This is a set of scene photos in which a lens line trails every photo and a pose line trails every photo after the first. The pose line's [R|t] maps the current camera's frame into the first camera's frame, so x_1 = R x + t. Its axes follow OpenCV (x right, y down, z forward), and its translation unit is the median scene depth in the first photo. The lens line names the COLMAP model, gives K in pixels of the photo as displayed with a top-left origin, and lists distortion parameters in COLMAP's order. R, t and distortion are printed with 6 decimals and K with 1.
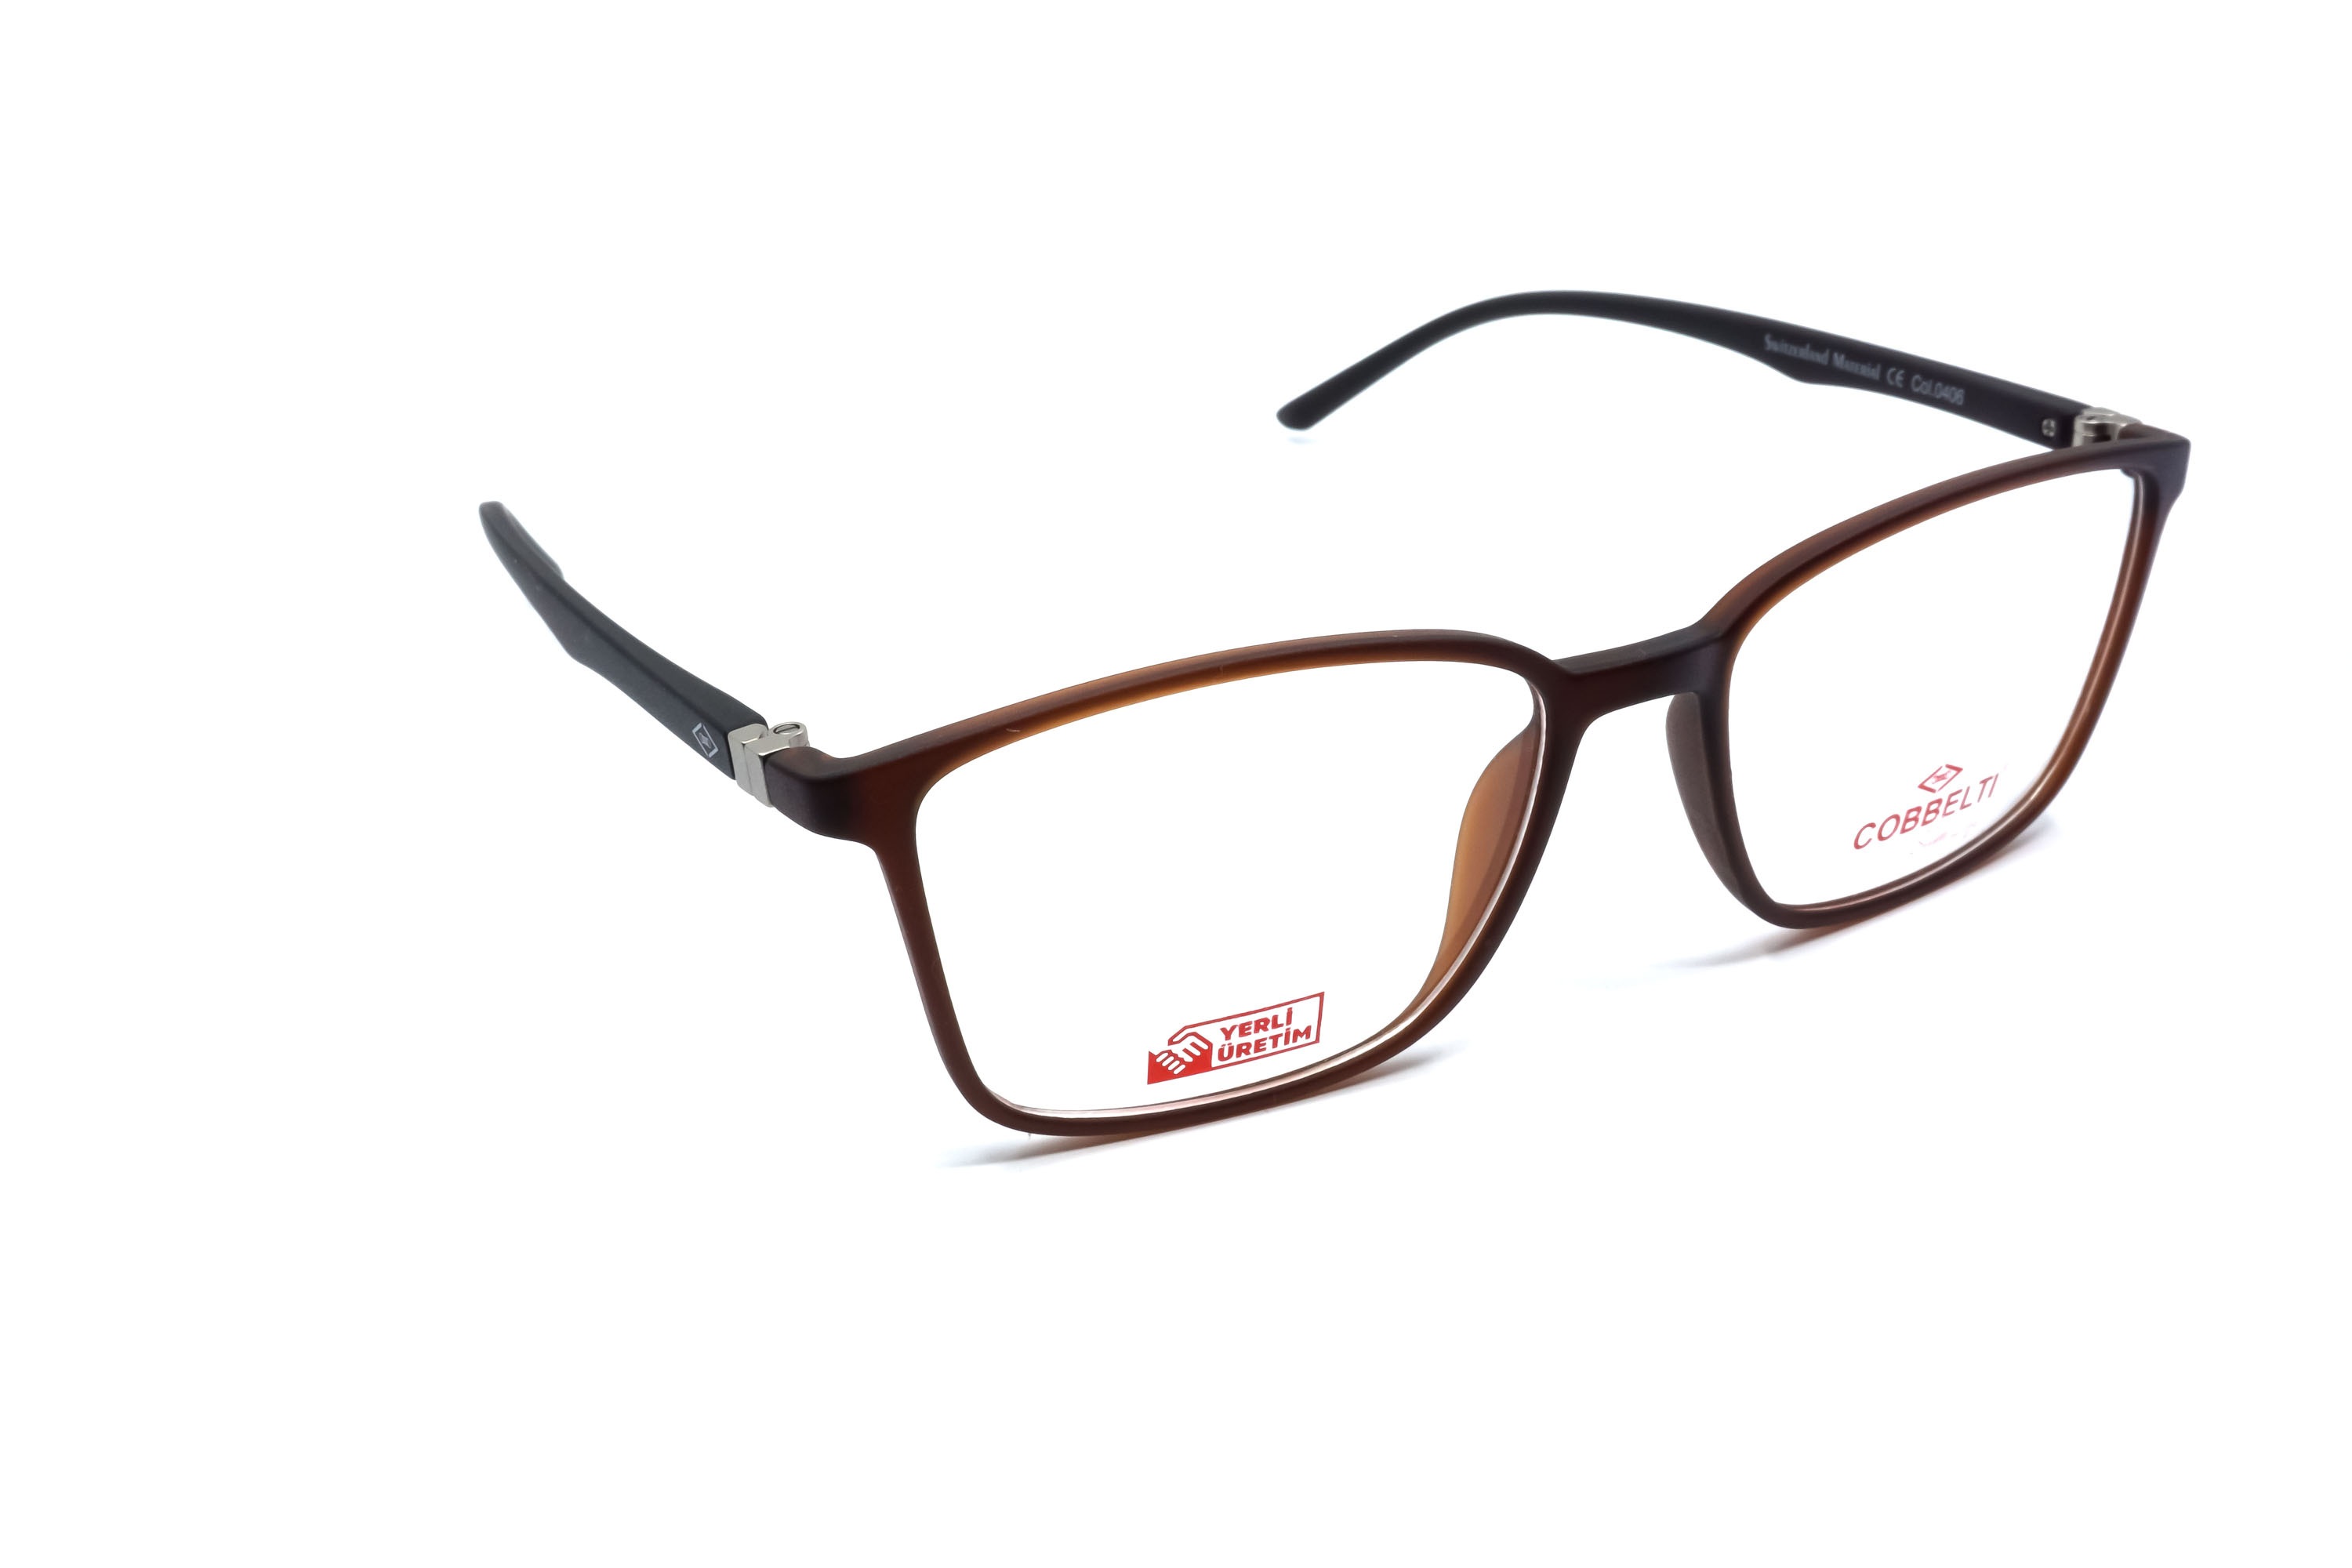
lens RADIAL K [[2644.6, 0, 1176.0], [0, 2644.6, 784.0], [0, 0, 1]] dist [0.009953, 0.049287]
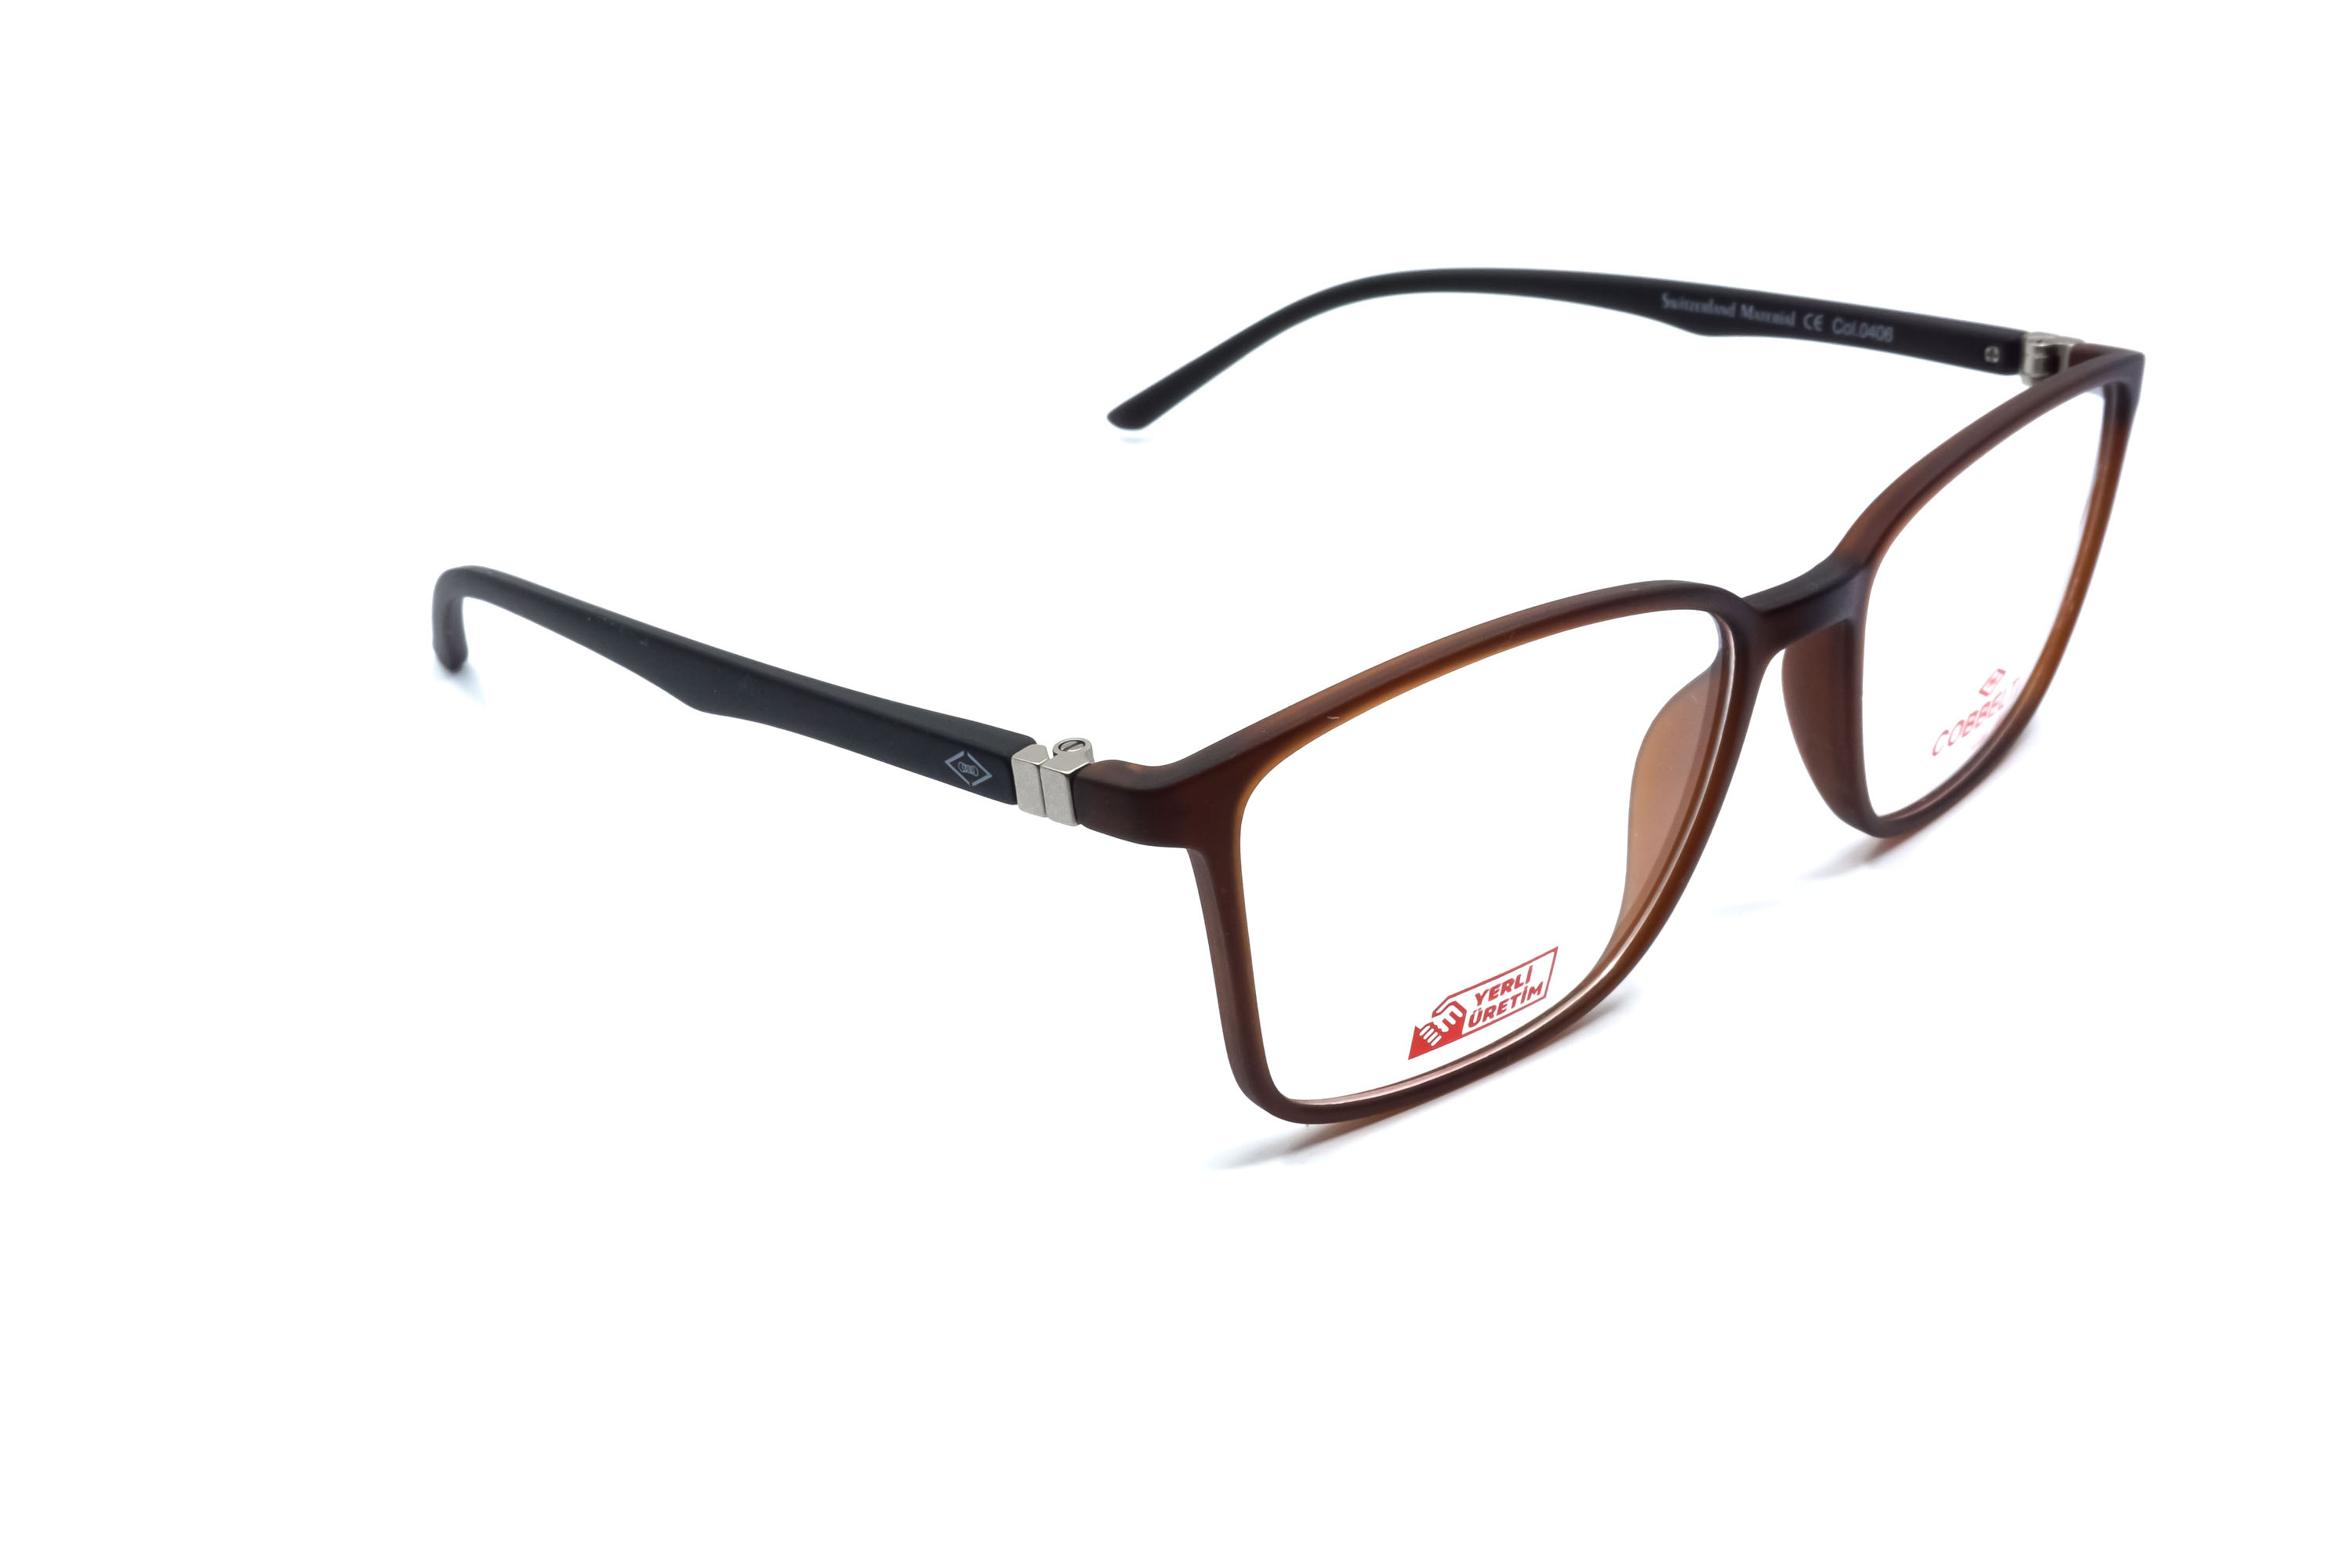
lens RADIAL K [[2644.6, 0, 1176.0], [0, 2644.6, 784.0], [0, 0, 1]] dist [0.009953, 0.049287]
pose [[0.965481, -0.115384, 0.233522, -0.317591], [0.116750, 0.993129, 0.008010, -0.009470], [-0.232842, 0.019530, 0.972319, 0.035128]]
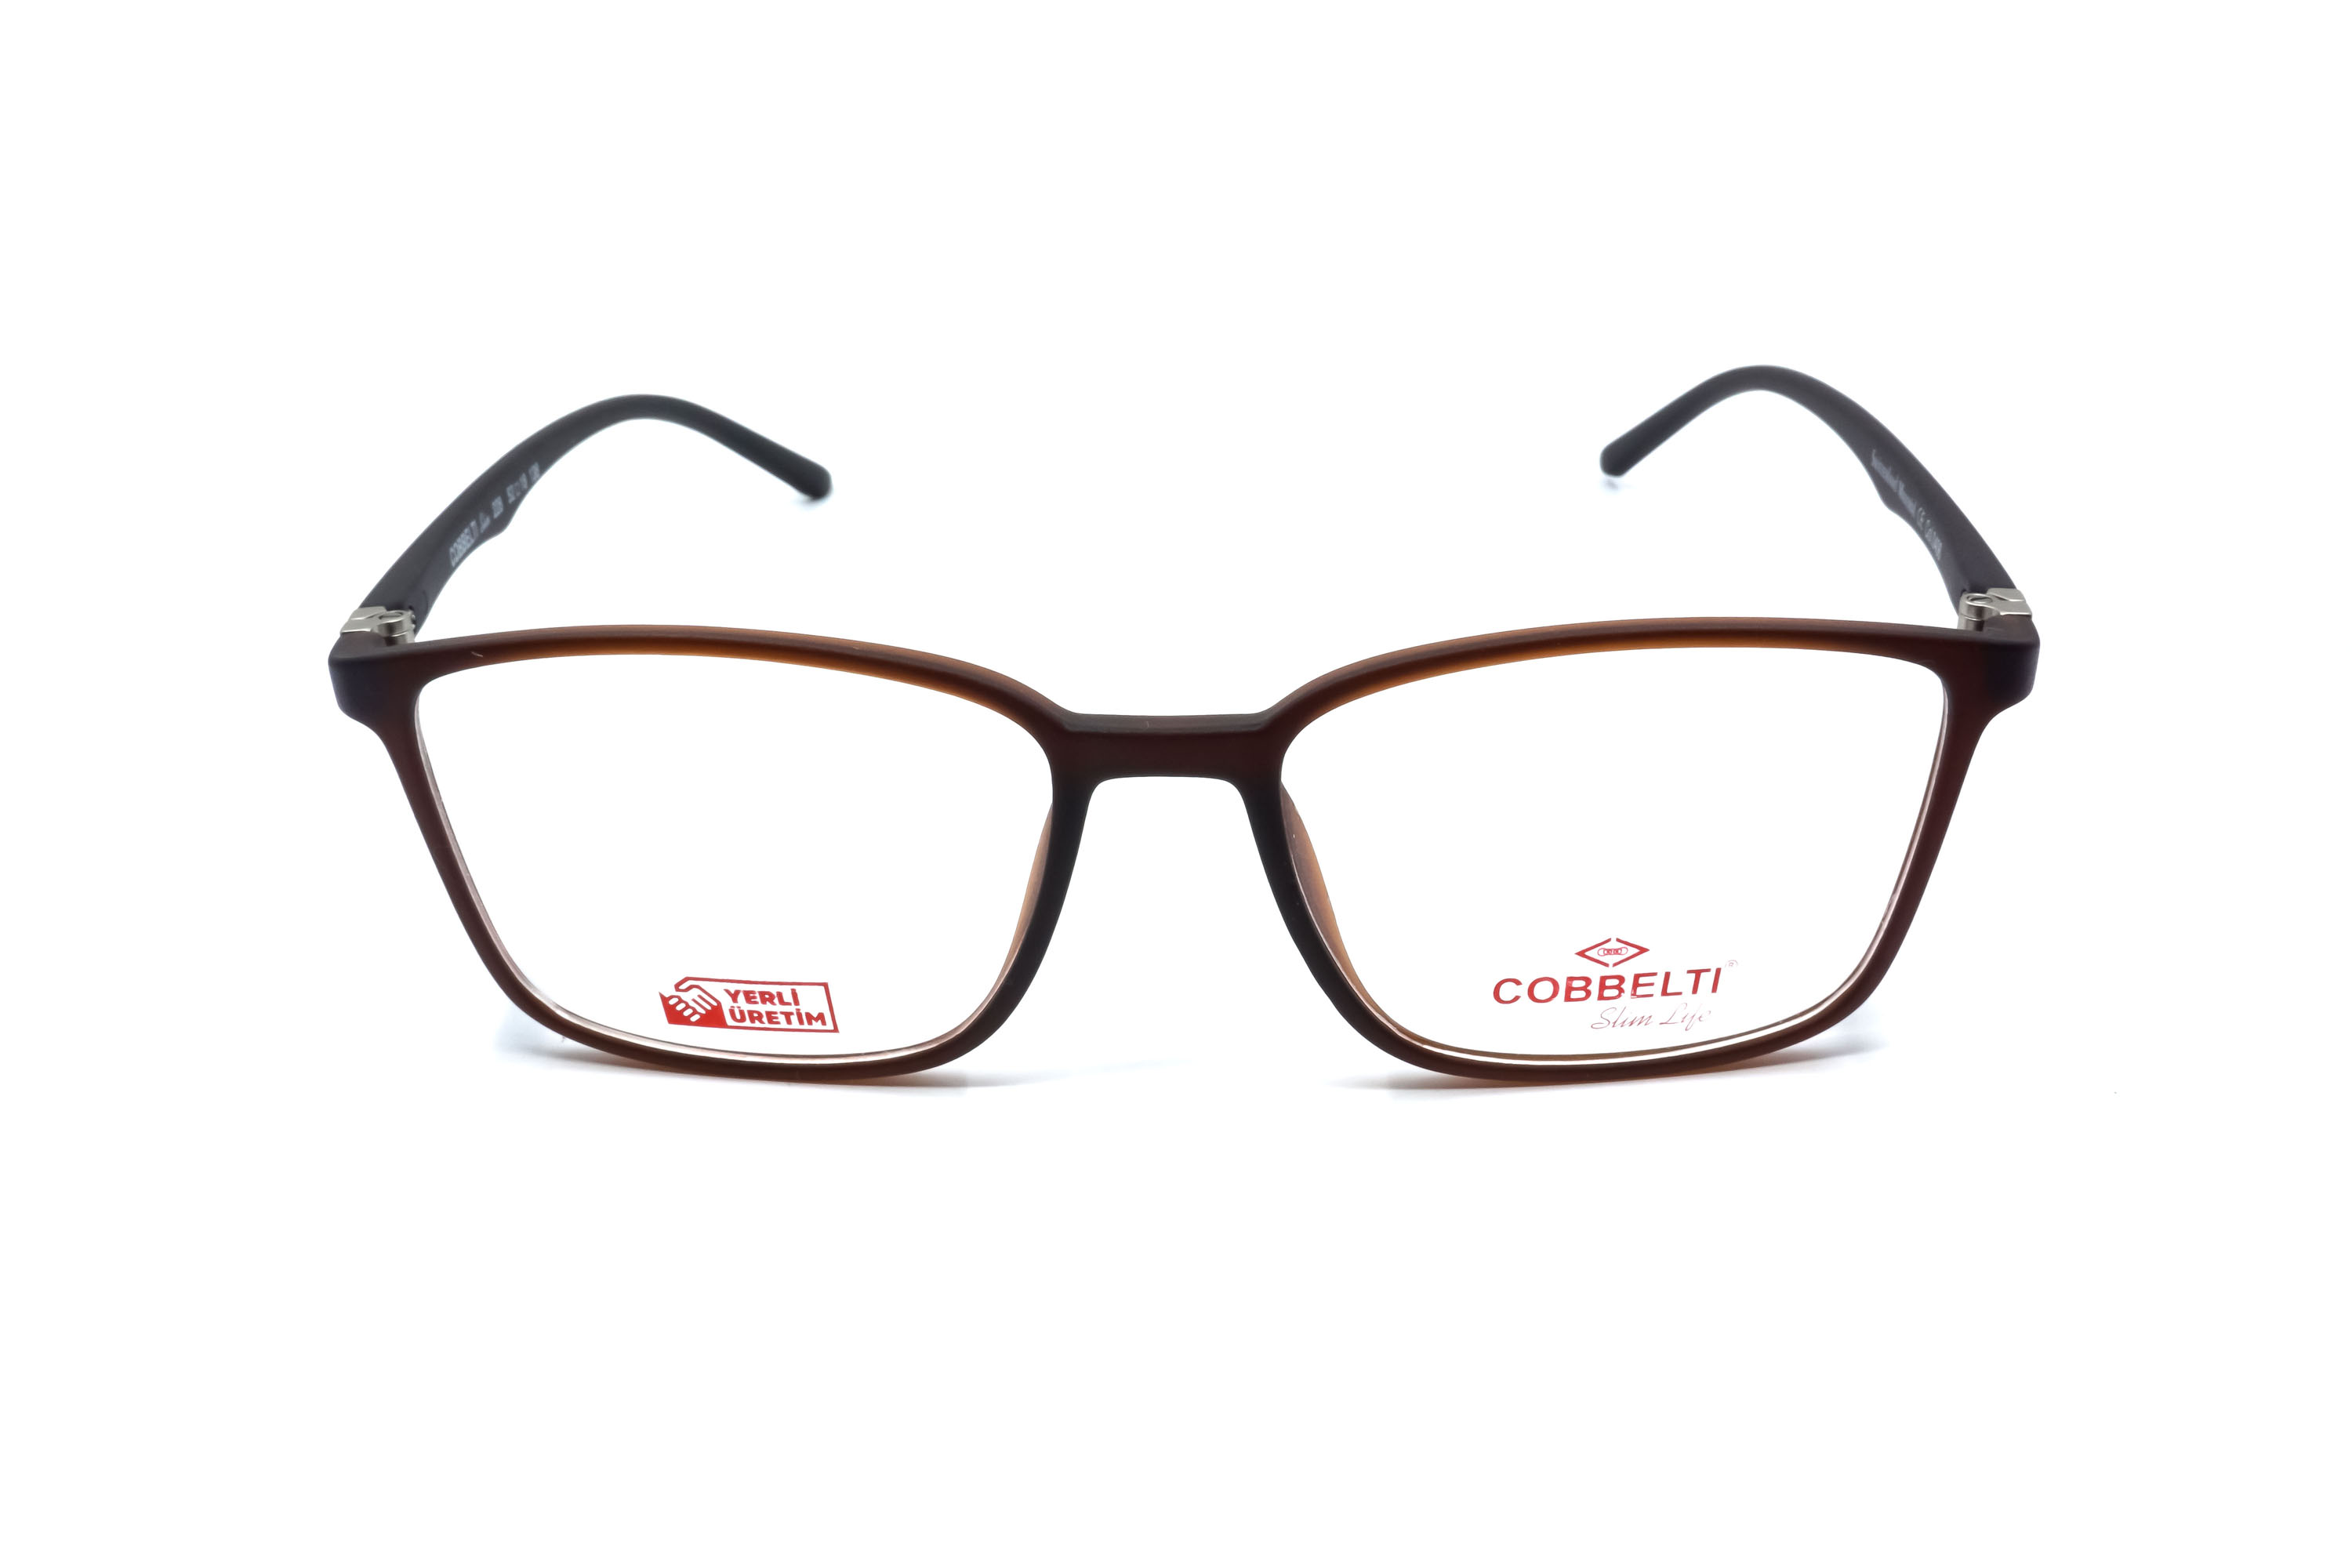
lens RADIAL K [[2644.6, 0, 1176.0], [0, 2644.6, 784.0], [0, 0, 1]] dist [0.009953, 0.049287]
pose [[0.867950, 0.230824, -0.439754, 0.596566], [-0.224111, 0.972191, 0.067965, -0.093848], [0.443213, 0.039564, 0.895543, 0.146869]]
